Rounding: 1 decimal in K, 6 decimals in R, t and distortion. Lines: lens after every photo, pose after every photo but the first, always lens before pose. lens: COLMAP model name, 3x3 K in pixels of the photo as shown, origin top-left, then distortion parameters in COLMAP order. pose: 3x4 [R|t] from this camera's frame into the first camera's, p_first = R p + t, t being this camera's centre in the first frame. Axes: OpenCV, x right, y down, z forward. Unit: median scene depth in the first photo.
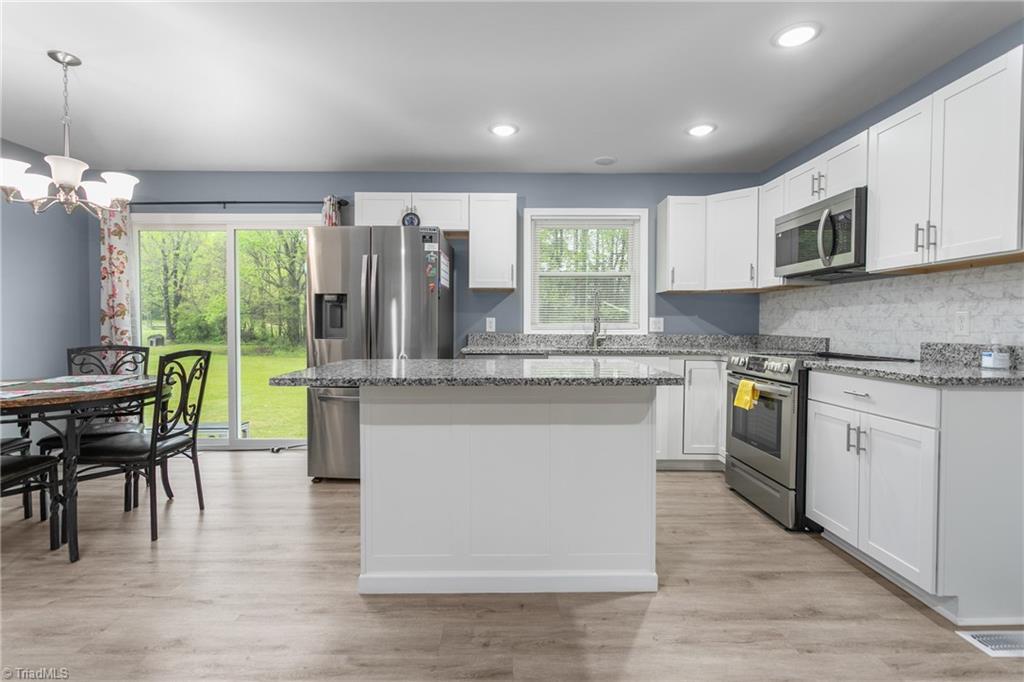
lens RADIAL K [[487.8, 0, 509.4], [0, 487.8, 334.4], [0, 0, 1]] dist [0.000728, 0.000456]
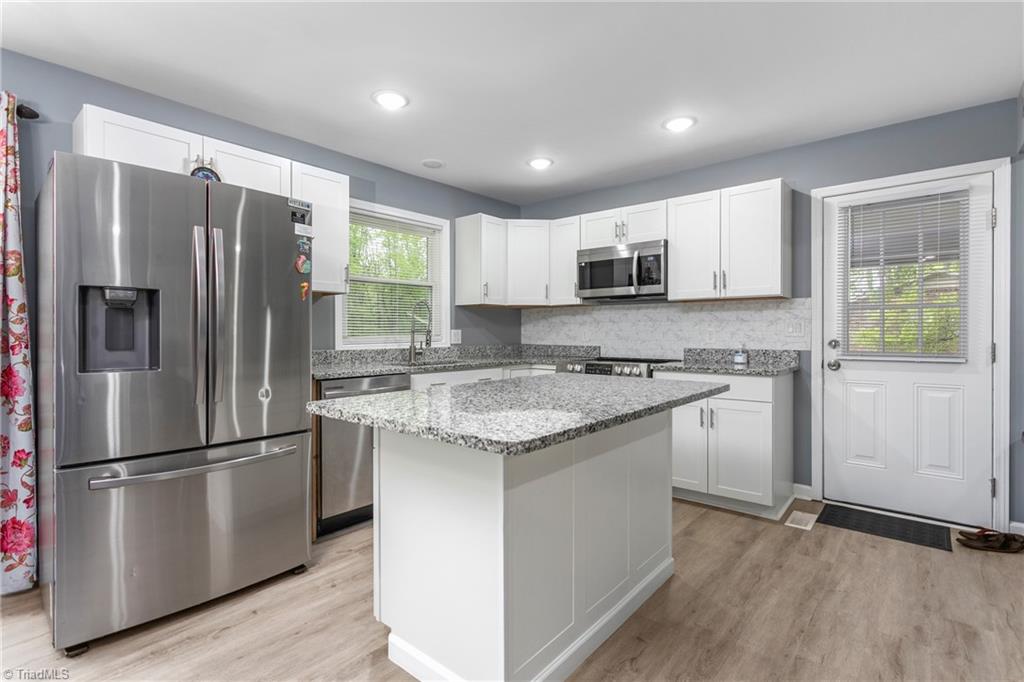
lens RADIAL K [[487.8, 0, 509.4], [0, 487.8, 334.4], [0, 0, 1]] dist [0.000728, 0.000456]
pose [[0.654933, -0.006751, 0.755656, -0.506466], [0.018305, 0.999808, -0.006933, -0.020300], [-0.755465, 0.018373, 0.654931, 0.331589]]
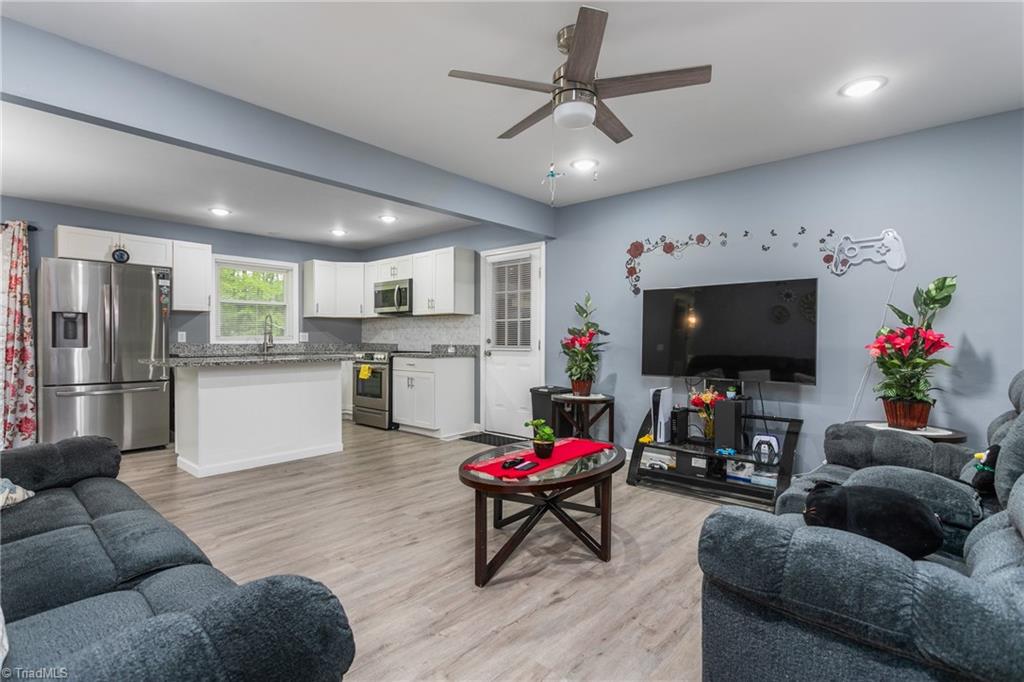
lens RADIAL K [[488.4, 0, 507.6], [0, 488.4, 344.0], [0, 0, 1]] dist [0.002283, 0.000695]
pose [[0.672799, -0.007193, 0.739790, -0.558286], [0.013889, 0.999899, -0.002910, 0.020582], [-0.739695, 0.012233, 0.672831, -0.729300]]
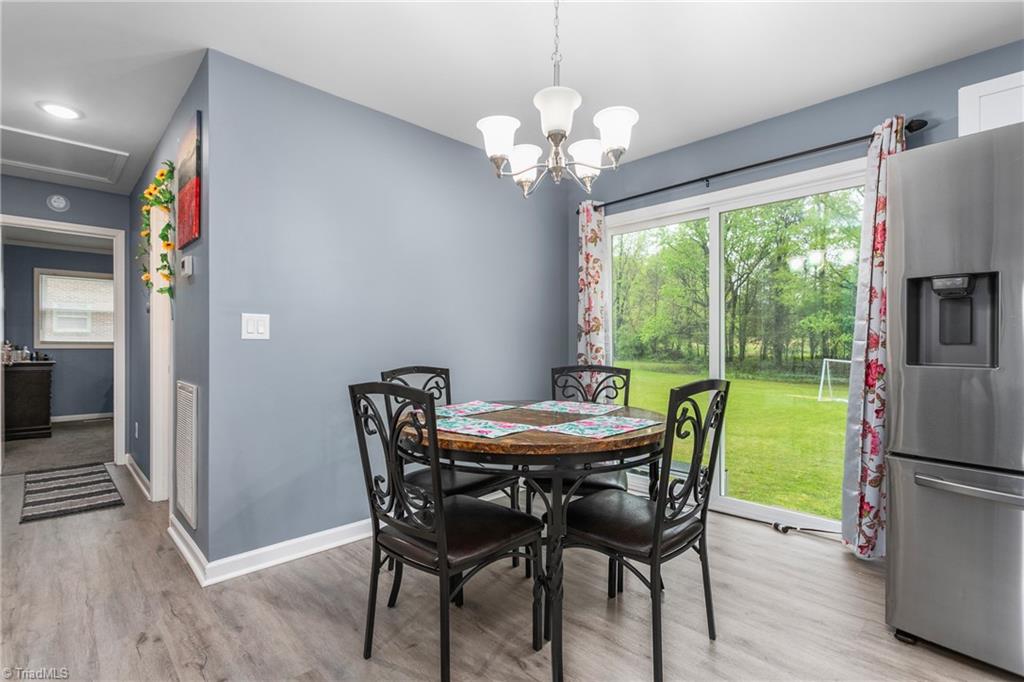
lens RADIAL K [[487.1, 0, 512.5], [0, 487.1, 343.2], [0, 0, 1]] dist [-0.000529, -0.000193]
pose [[0.690376, -0.001673, -0.723448, -0.323082], [-0.014423, 0.999767, -0.016076, 0.000211], [0.723306, 0.021532, 0.690191, 0.347051]]
